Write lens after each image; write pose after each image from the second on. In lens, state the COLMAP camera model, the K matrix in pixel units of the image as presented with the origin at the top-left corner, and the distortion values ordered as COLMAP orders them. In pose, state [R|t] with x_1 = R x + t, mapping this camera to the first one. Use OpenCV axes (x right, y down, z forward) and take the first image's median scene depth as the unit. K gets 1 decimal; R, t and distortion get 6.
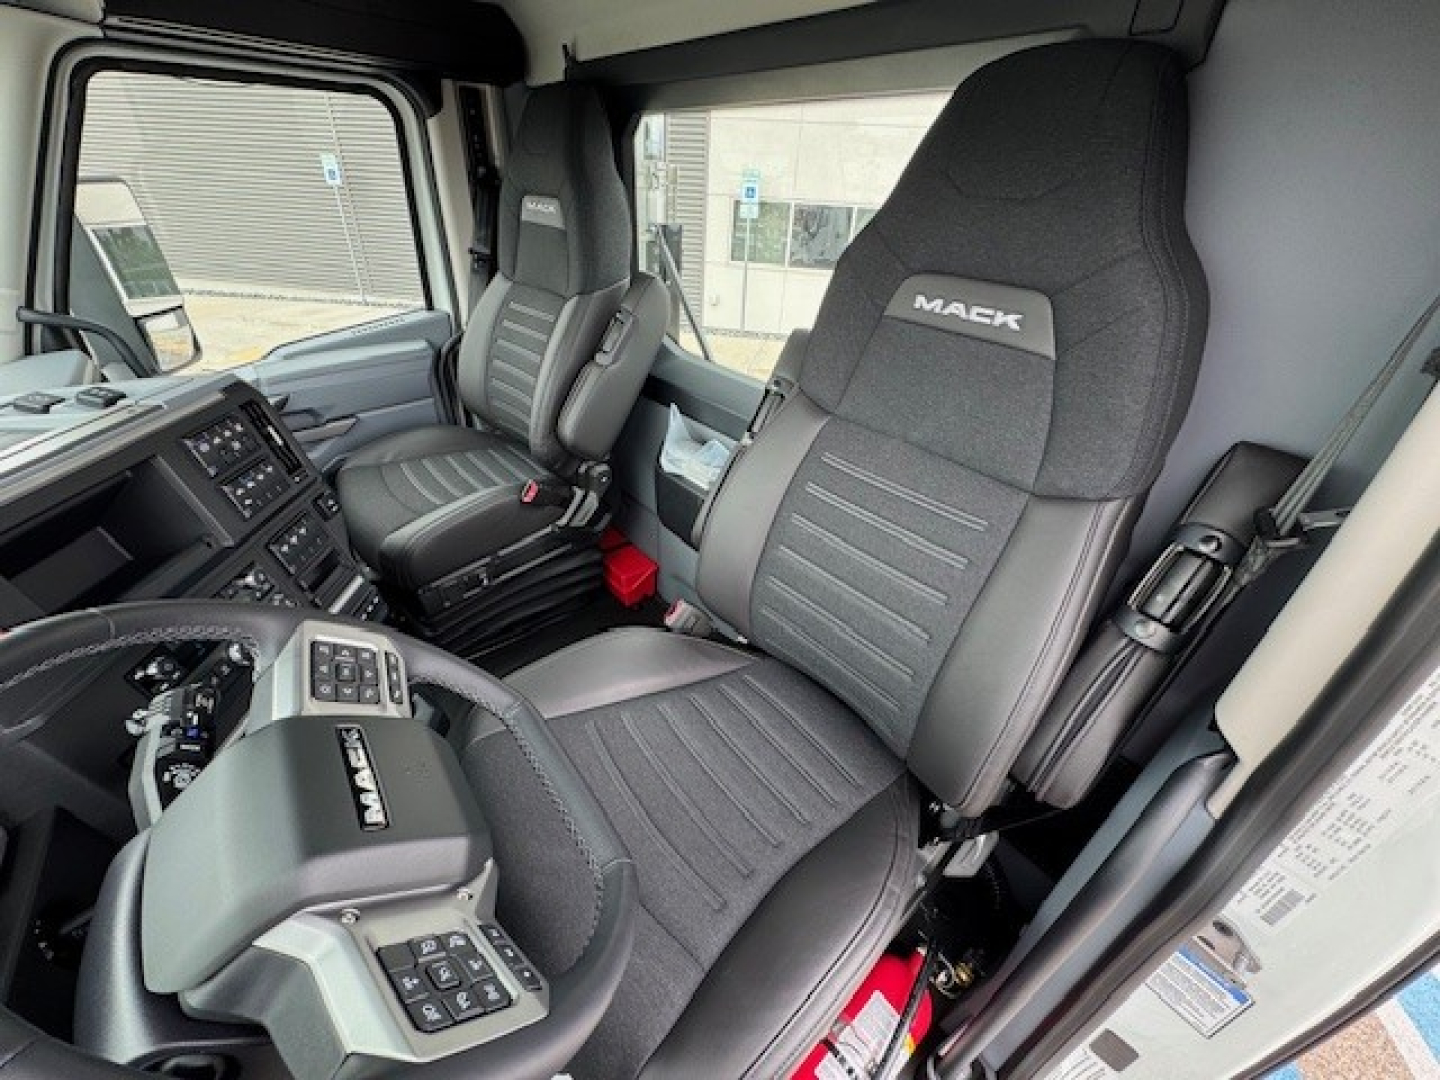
lens RADIAL K [[578.1, 0, 720.9], [0, 578.1, 538.6], [0, 0, 1]] dist [0.000651, 0.000022]
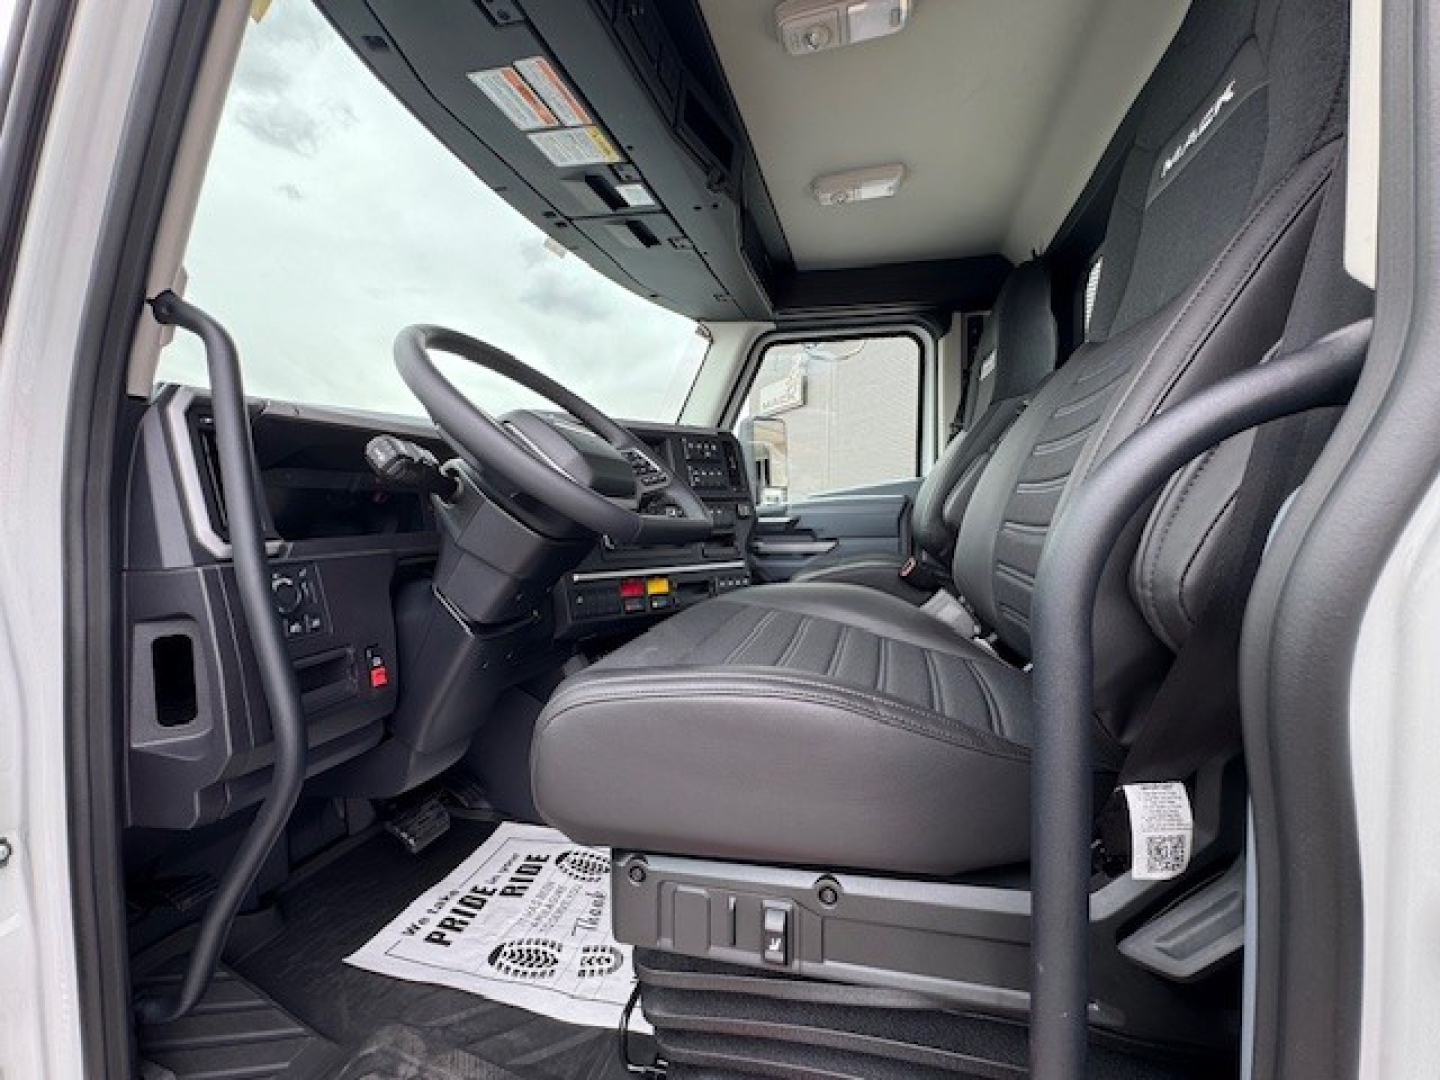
lens RADIAL K [[578.1, 0, 719.8], [0, 578.1, 534.4], [0, 0, 1]] dist [0.000651, 0.000022]
pose [[0.581729, -0.002597, -0.813379, 0.335508], [-0.395085, 0.873201, -0.285354, 0.304589], [0.710985, 0.487353, 0.506940, 0.159553]]
